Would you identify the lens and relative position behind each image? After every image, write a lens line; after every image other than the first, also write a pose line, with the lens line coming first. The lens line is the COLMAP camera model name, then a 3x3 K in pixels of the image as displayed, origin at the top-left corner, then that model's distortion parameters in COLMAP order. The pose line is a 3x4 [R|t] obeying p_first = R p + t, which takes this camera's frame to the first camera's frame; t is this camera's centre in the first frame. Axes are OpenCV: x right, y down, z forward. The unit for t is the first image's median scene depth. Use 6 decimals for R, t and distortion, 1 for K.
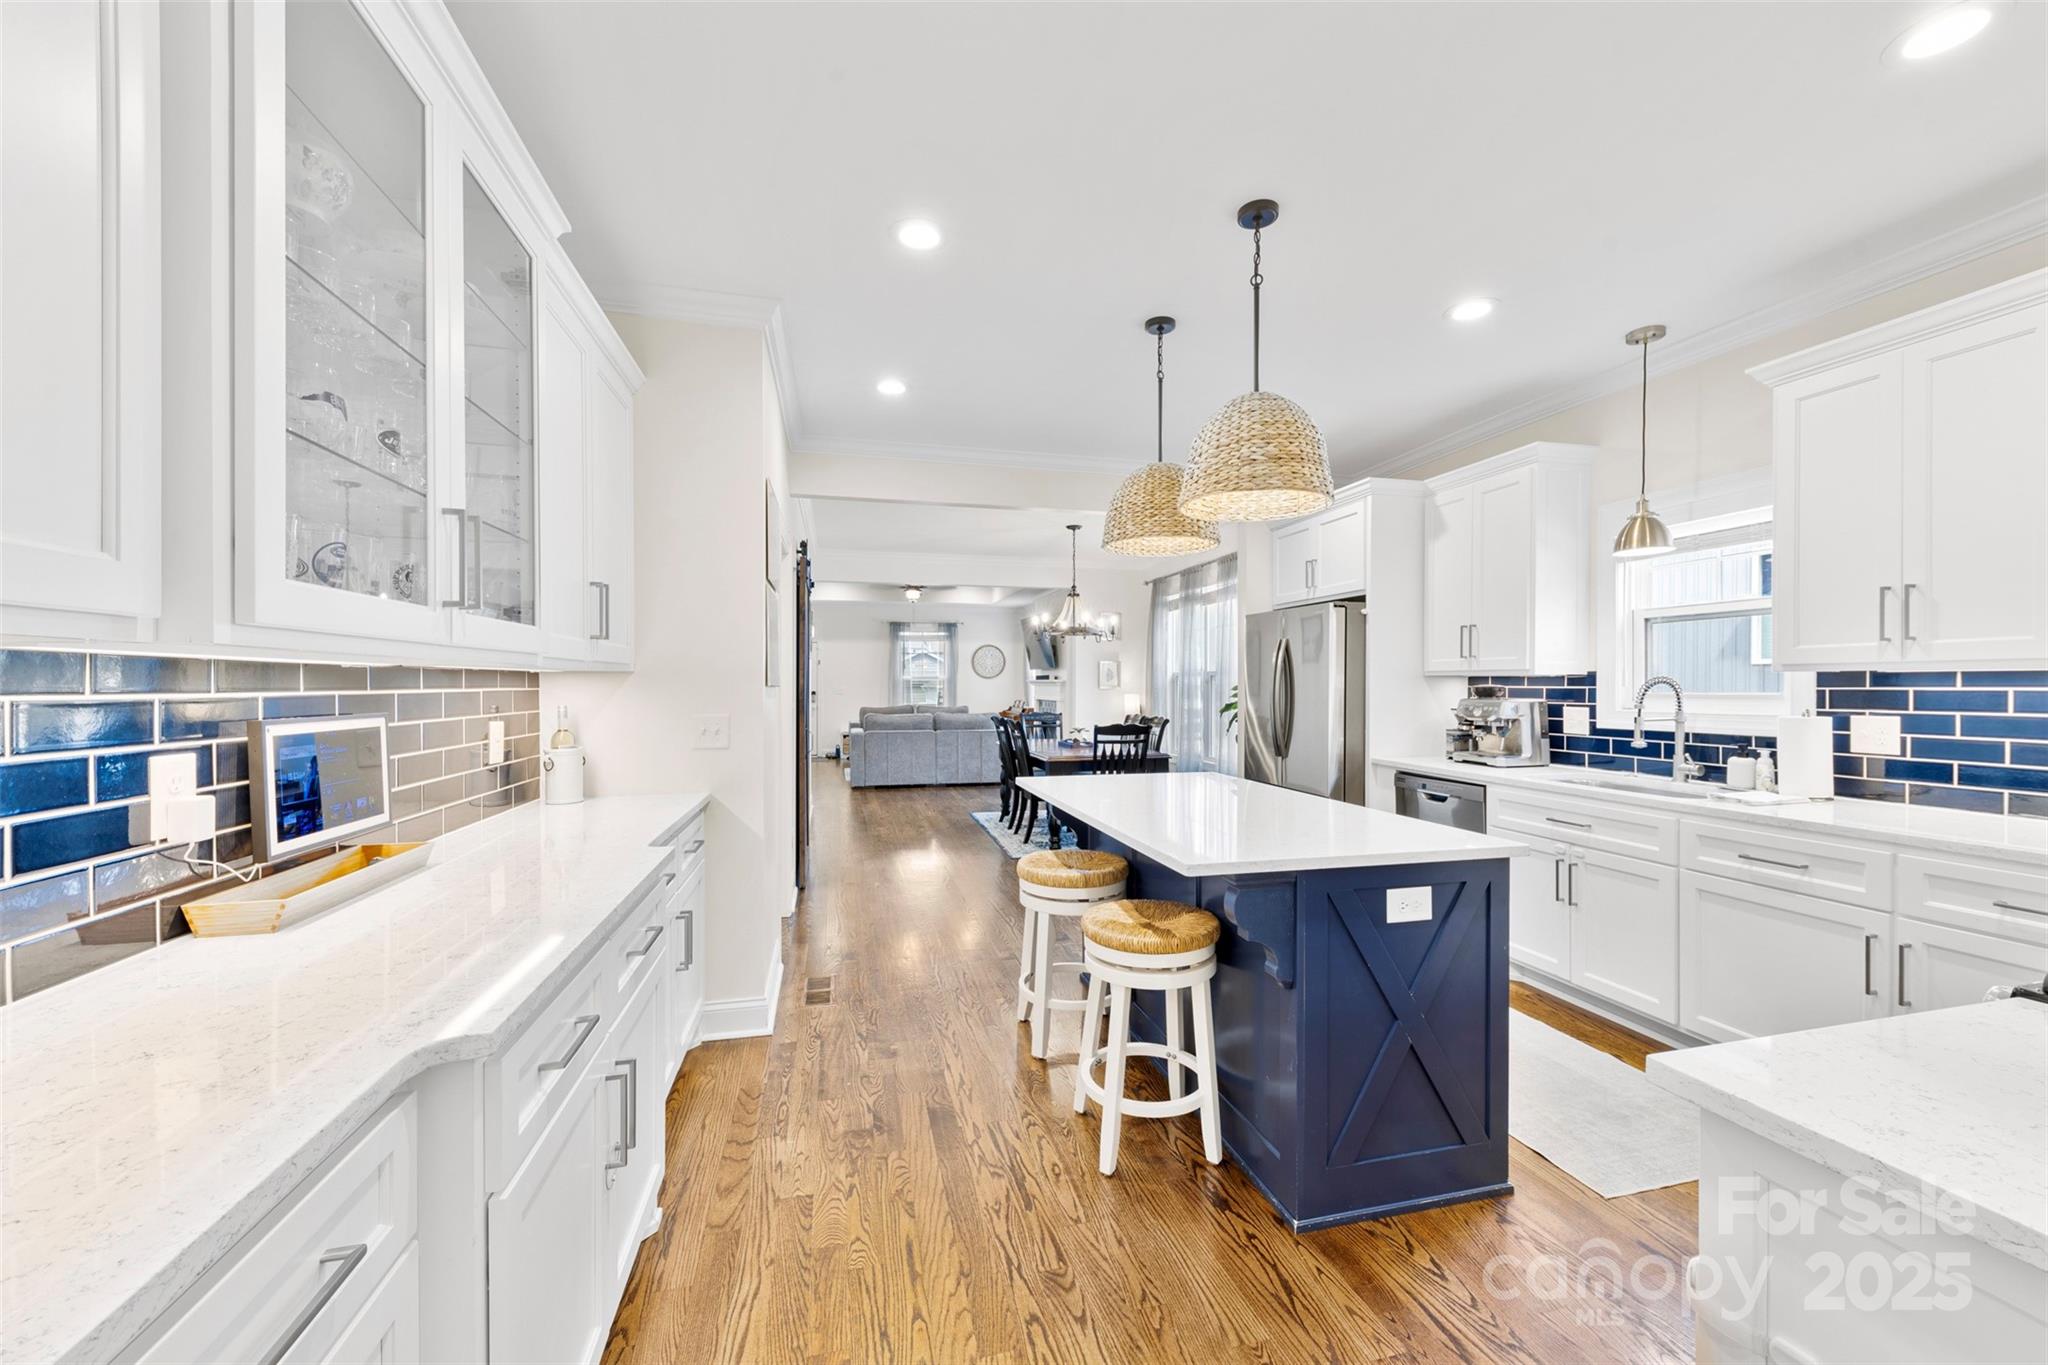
lens RADIAL K [[800.0, 0, 1036.8], [0, 800.0, 677.0], [0, 0, 1]] dist [0.007740, -0.000303]
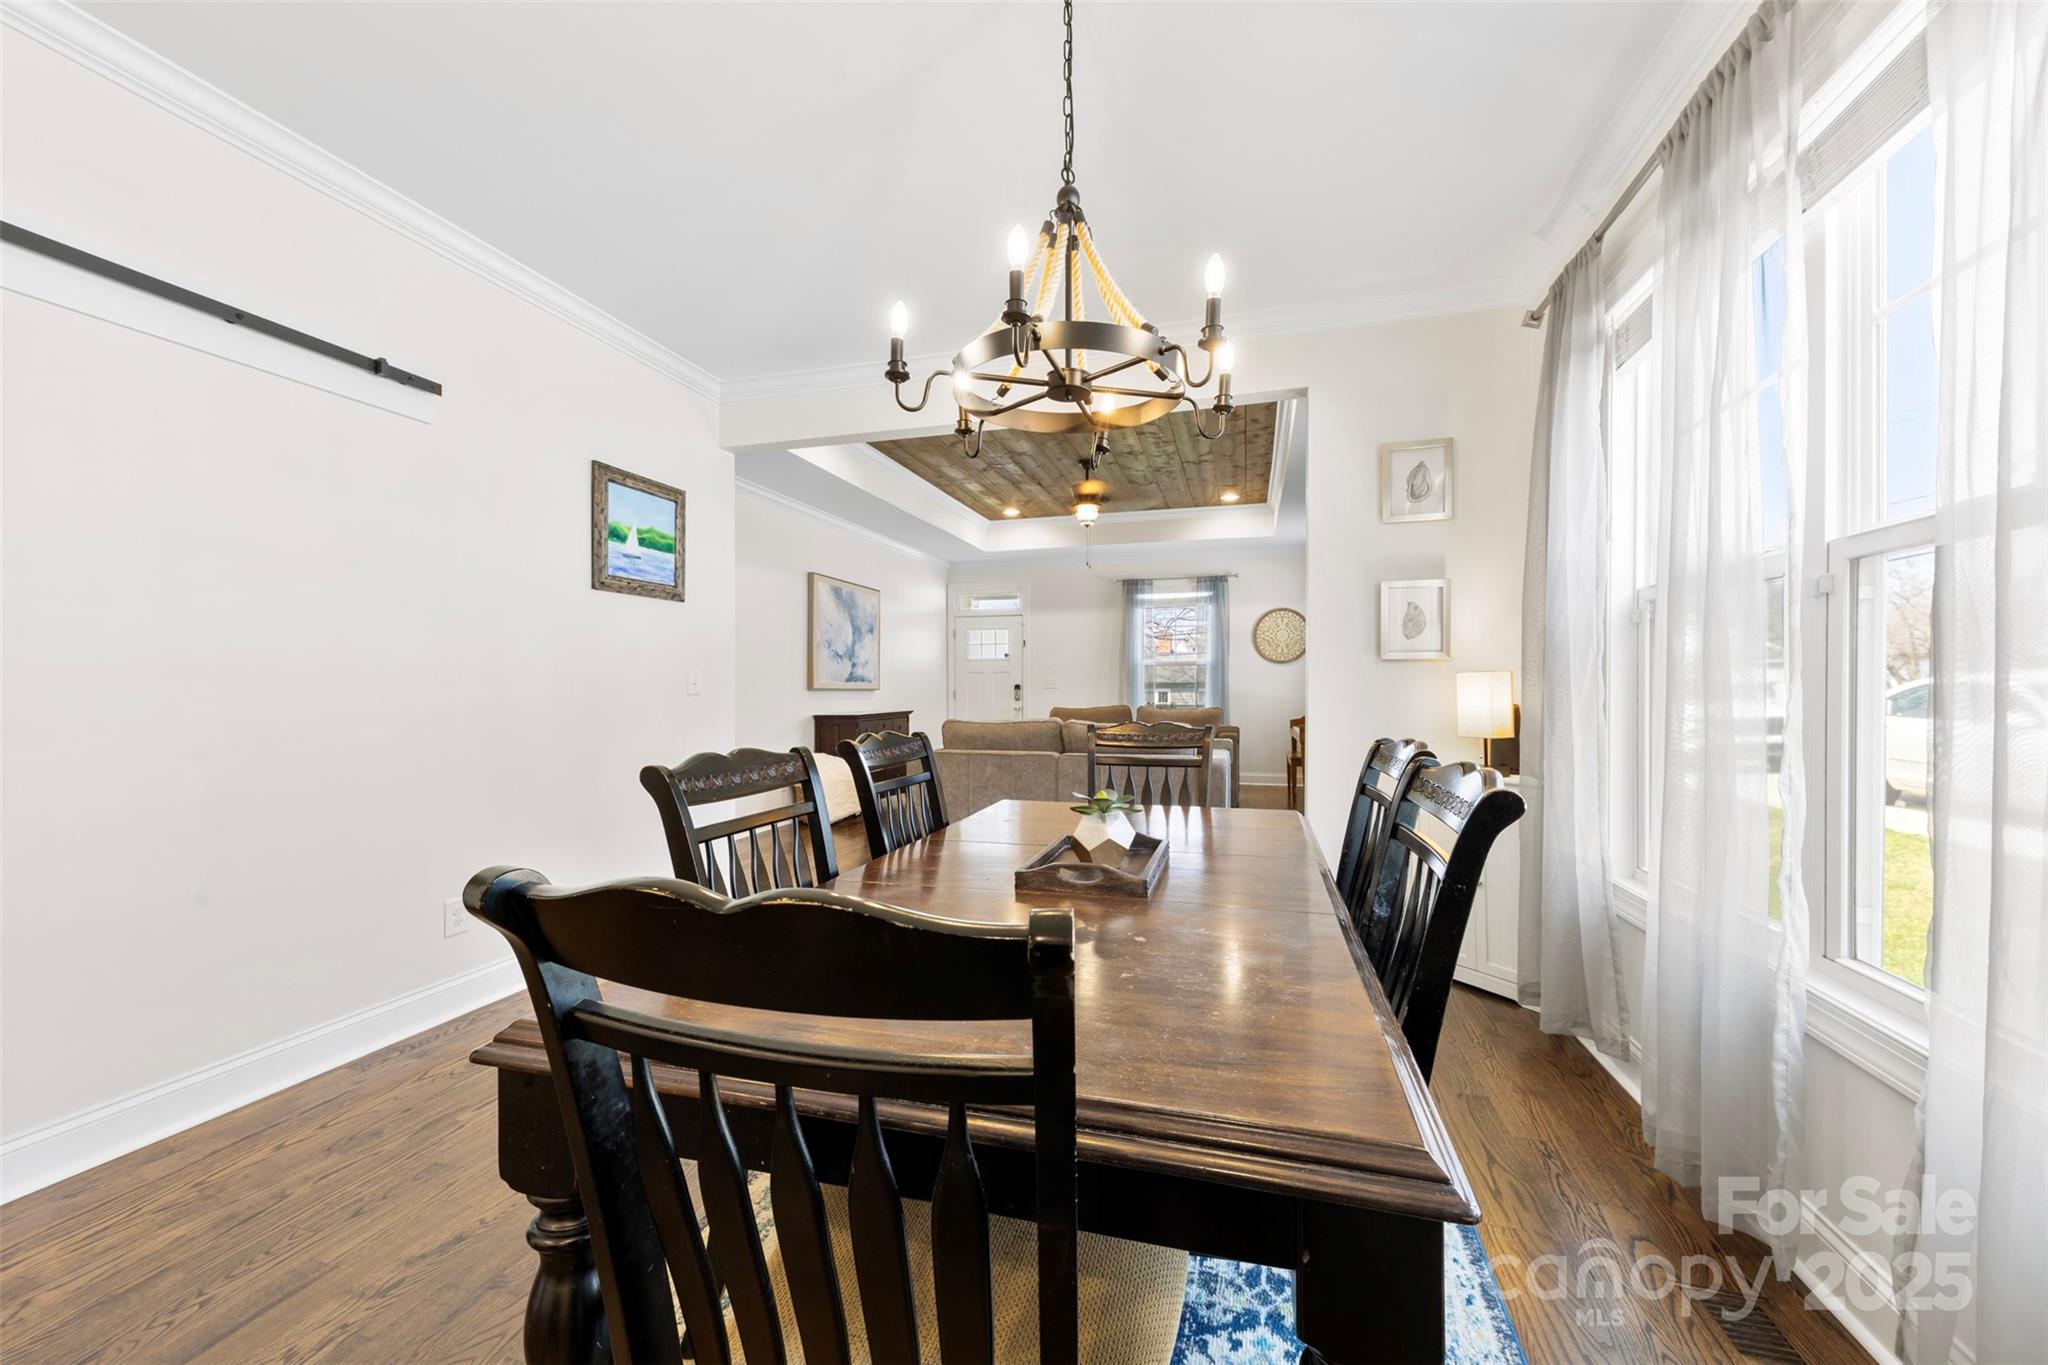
lens RADIAL K [[779.3, 0, 1027.1], [0, 779.3, 691.5], [0, 0, 1]] dist [0.008968, -0.000222]
pose [[0.863698, -0.000495, -0.504010, 0.326697], [0.008488, 0.999872, 0.013565, 0.064772], [0.503939, -0.015994, 0.863591, 1.719479]]
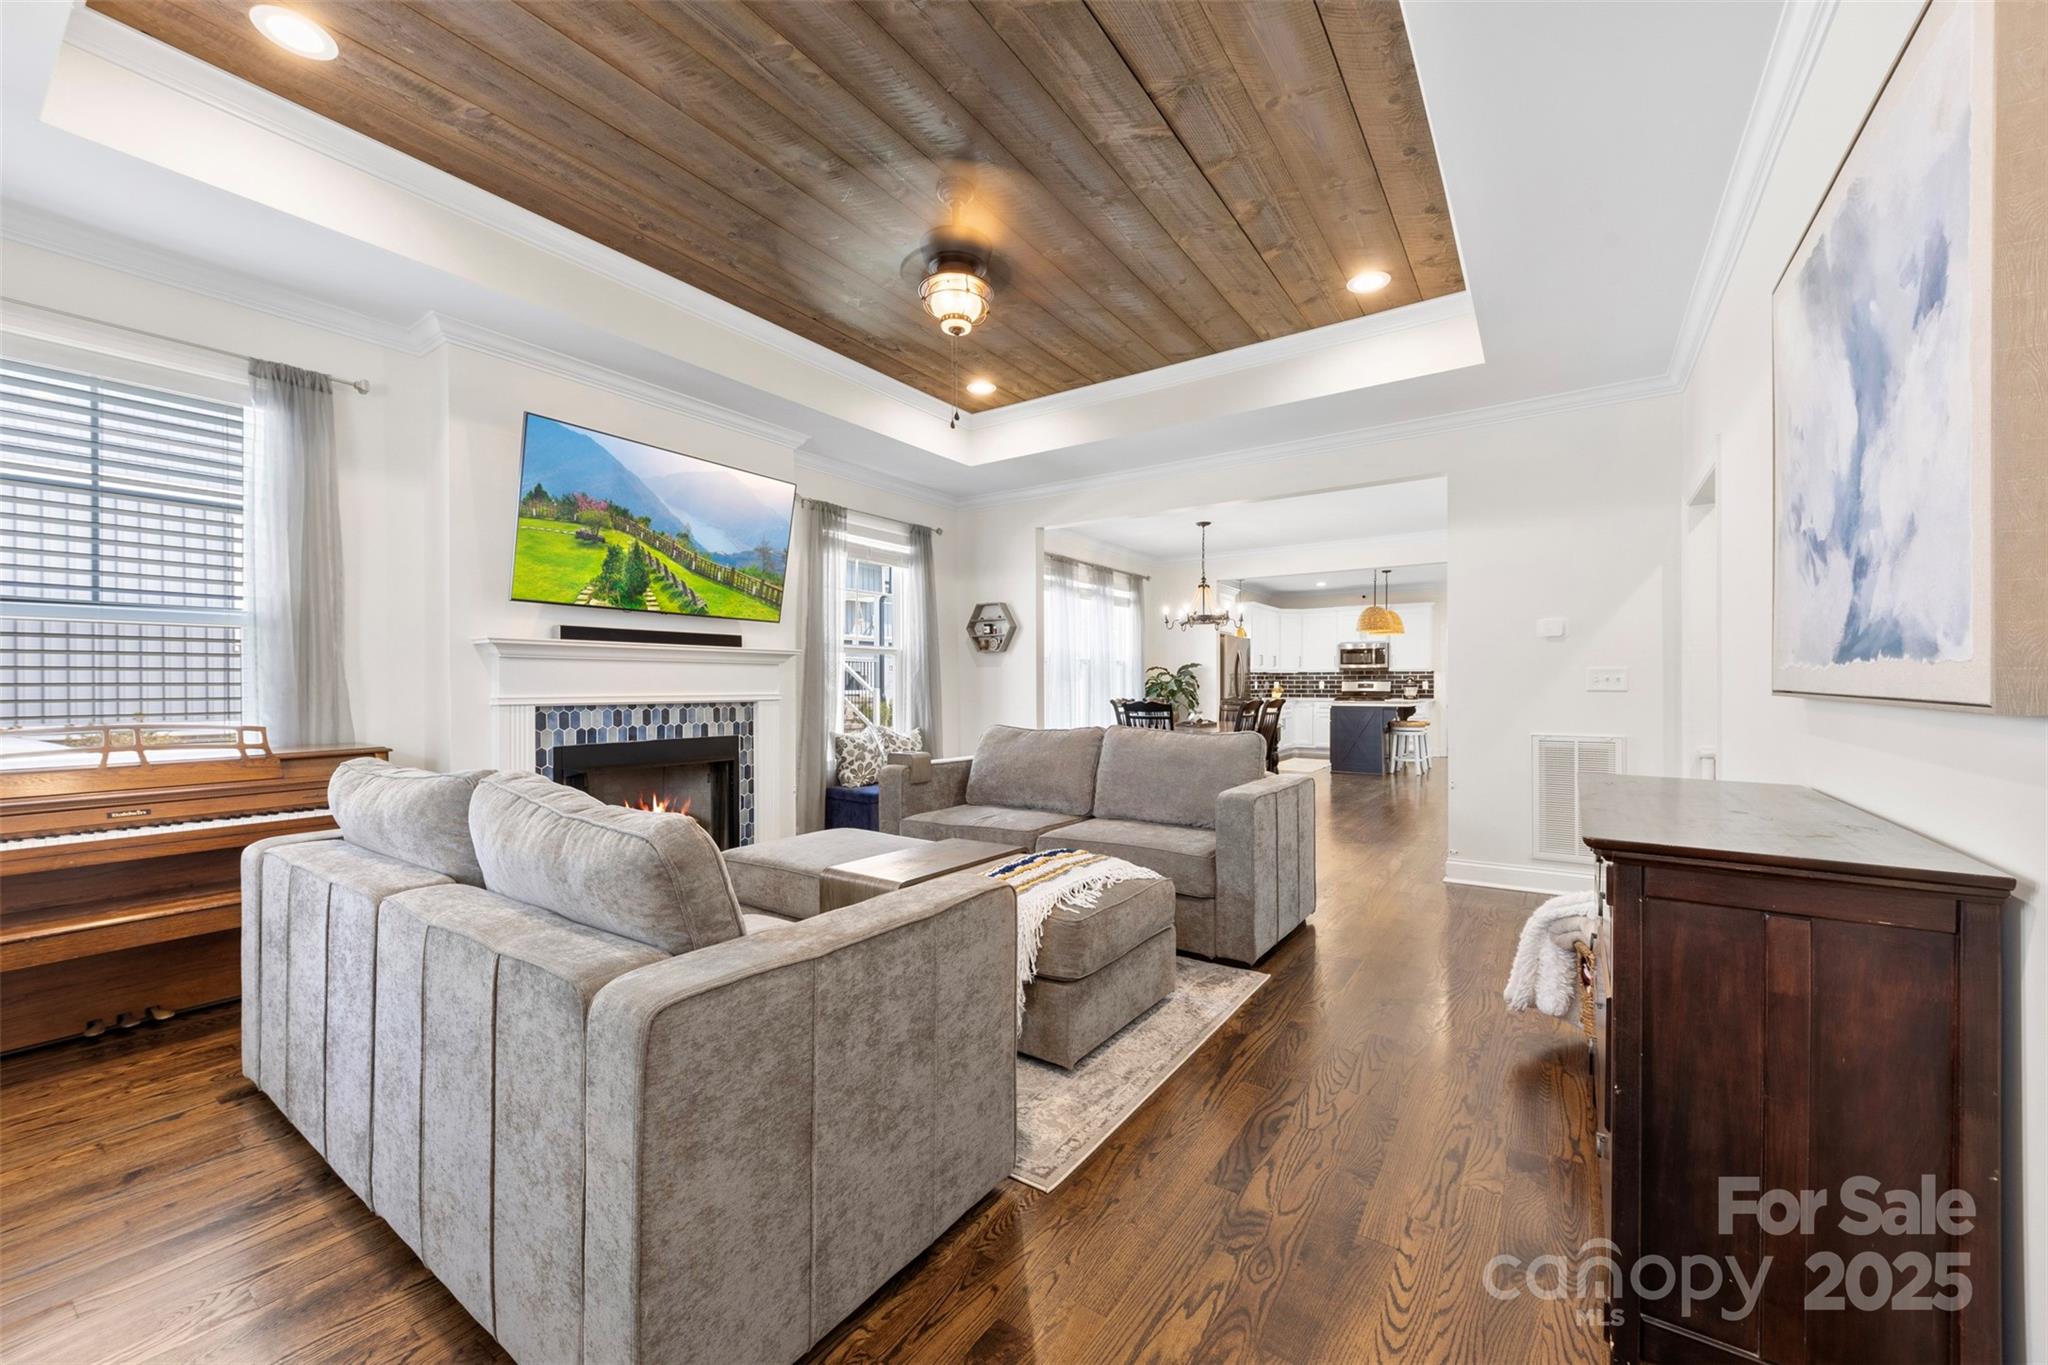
lens RADIAL K [[779.3, 0, 1027.1], [0, 779.3, 691.5], [0, 0, 1]] dist [0.008968, -0.000222]
pose [[-0.658951, -0.004740, 0.752171, -1.284014], [-0.003201, 0.999989, 0.003497, 0.080841], [-0.752179, -0.000103, -0.658959, 4.062908]]
